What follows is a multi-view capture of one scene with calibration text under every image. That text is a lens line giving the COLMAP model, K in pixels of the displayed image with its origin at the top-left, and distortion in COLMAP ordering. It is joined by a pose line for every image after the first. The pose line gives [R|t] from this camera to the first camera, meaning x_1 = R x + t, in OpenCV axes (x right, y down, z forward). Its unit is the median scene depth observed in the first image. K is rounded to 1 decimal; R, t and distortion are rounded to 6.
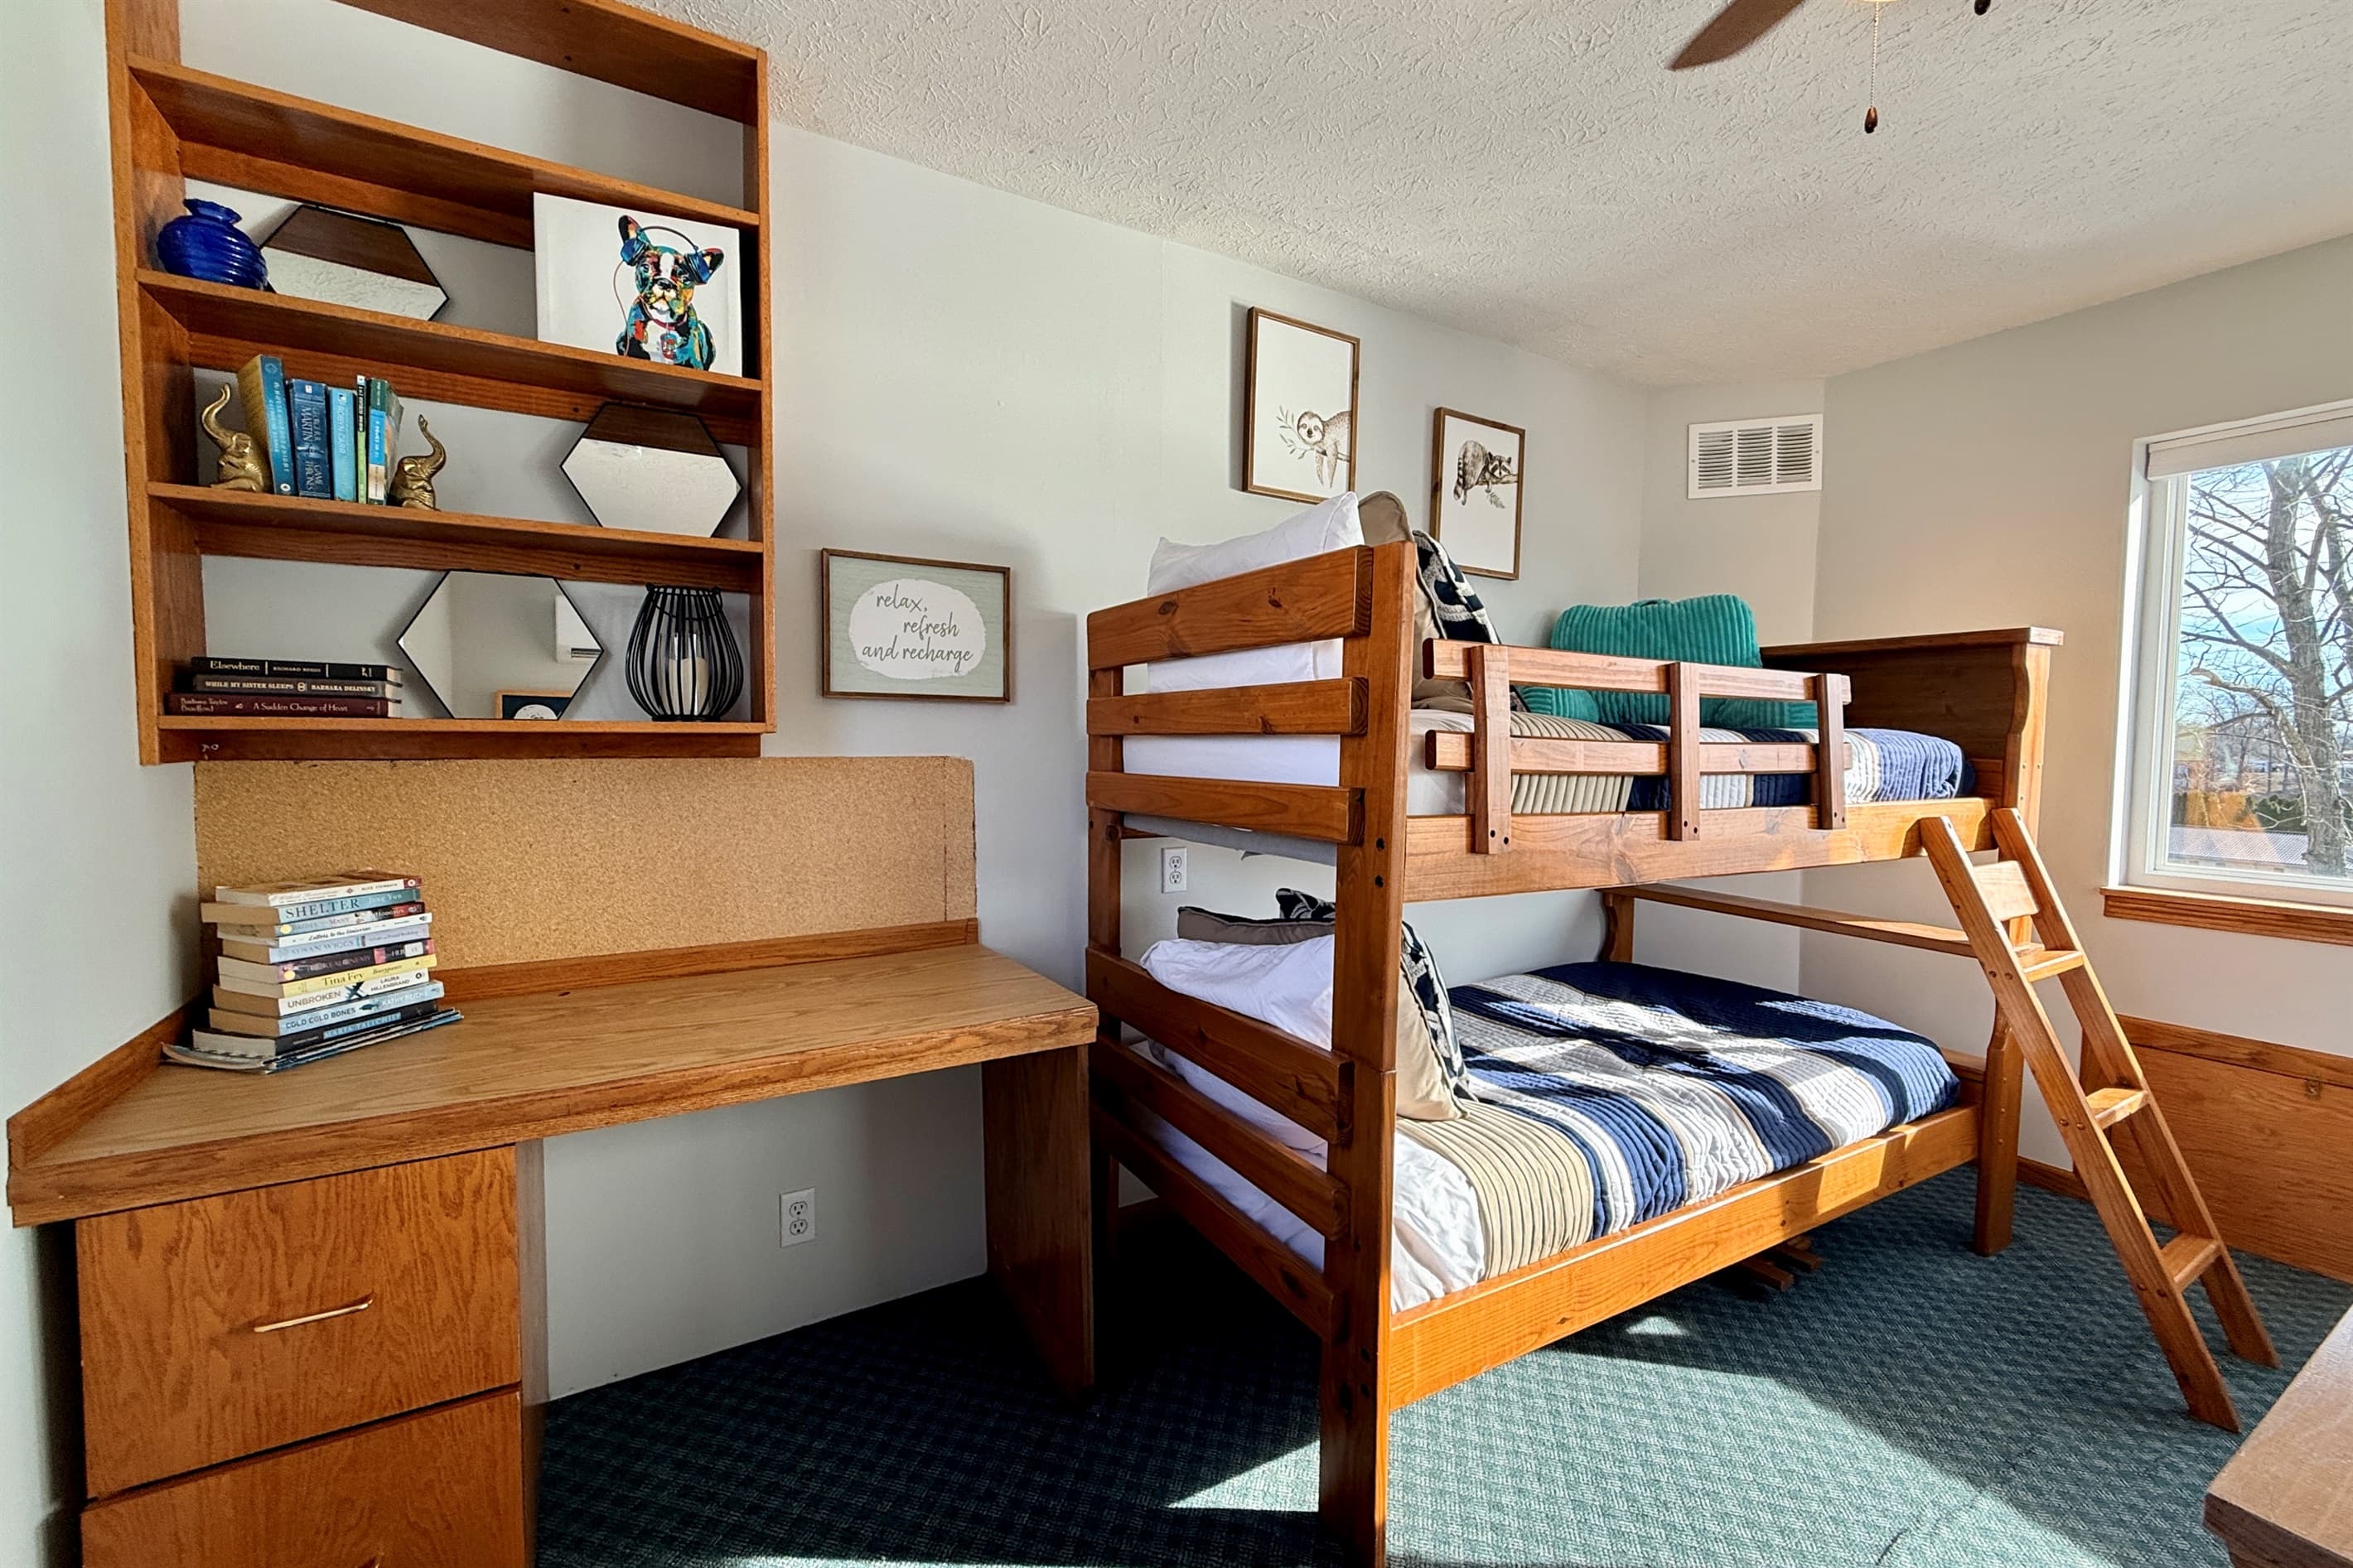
lens RADIAL K [[953.4, 0, 1176.5], [0, 953.4, 784.0], [0, 0, 1]] dist [-0.001116, -0.000106]
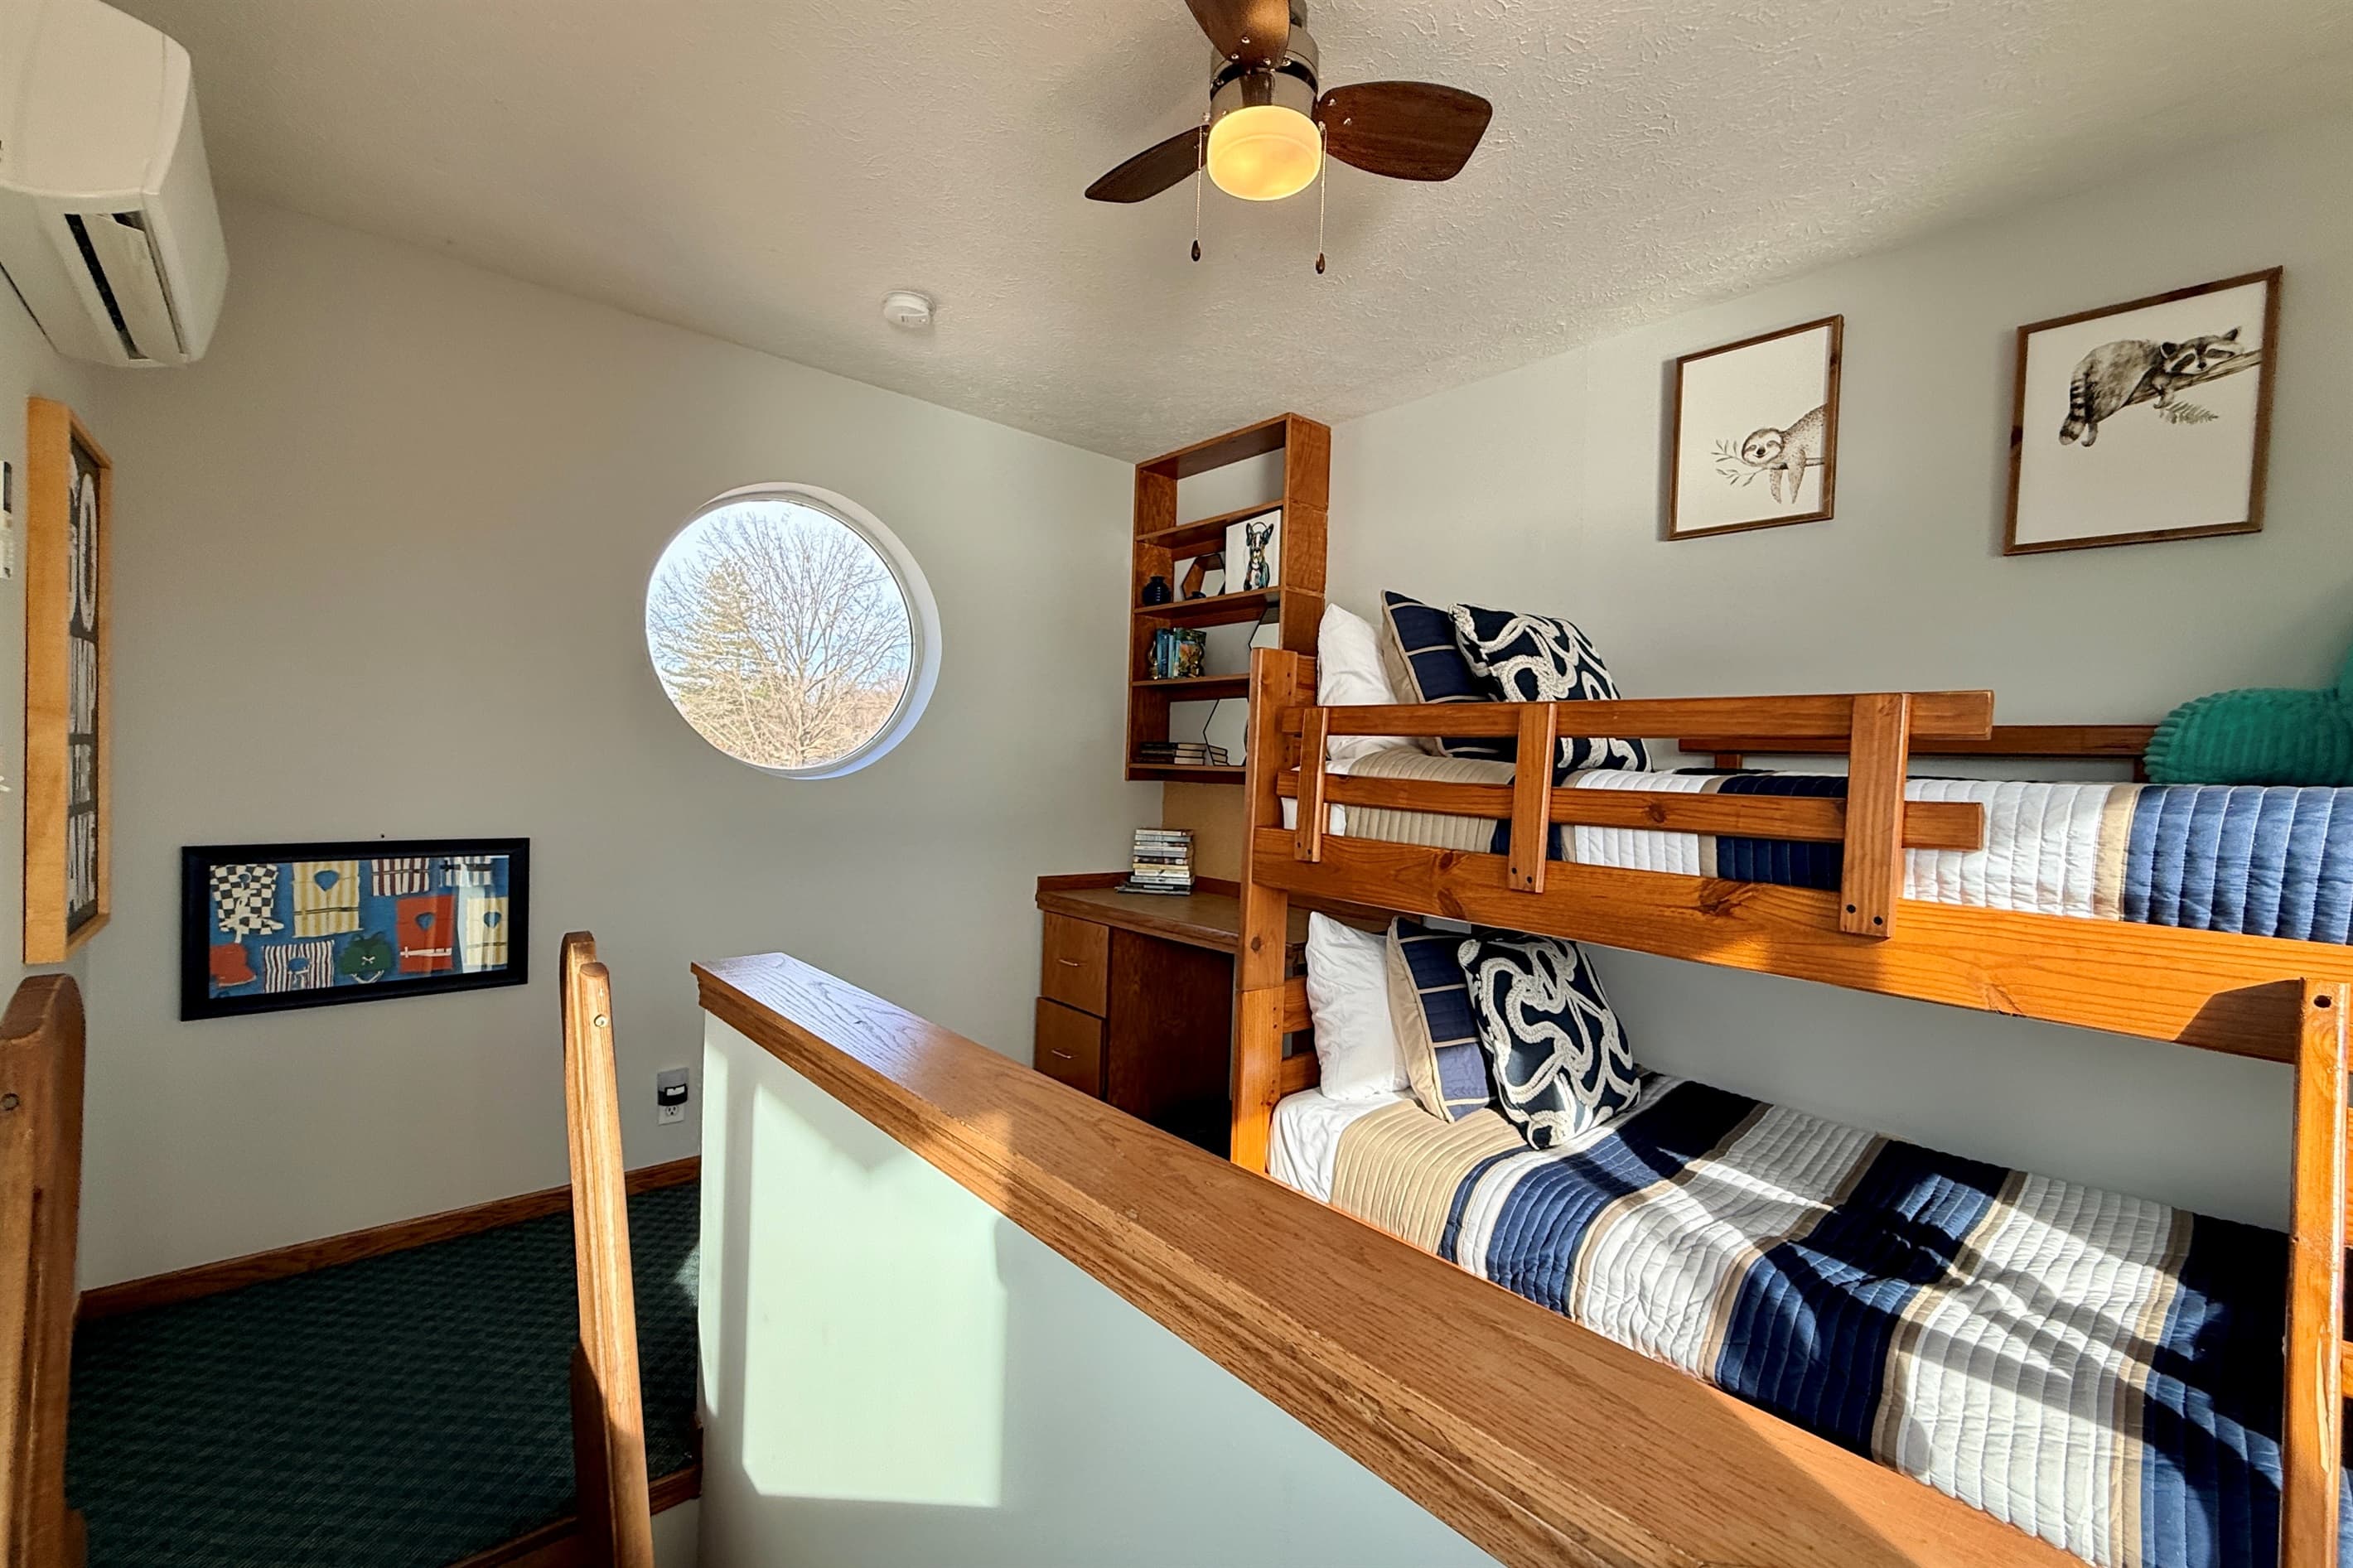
lens RADIAL K [[983.4, 0, 1176.5], [0, 983.4, 784.0], [0, 0, 1]] dist [-0.000179, 0.000028]
pose [[0.188364, 0.016893, -0.981954, 1.176284], [-0.079805, 0.996809, 0.001840, -0.016408], [0.978851, 0.078018, 0.189111, 0.379337]]
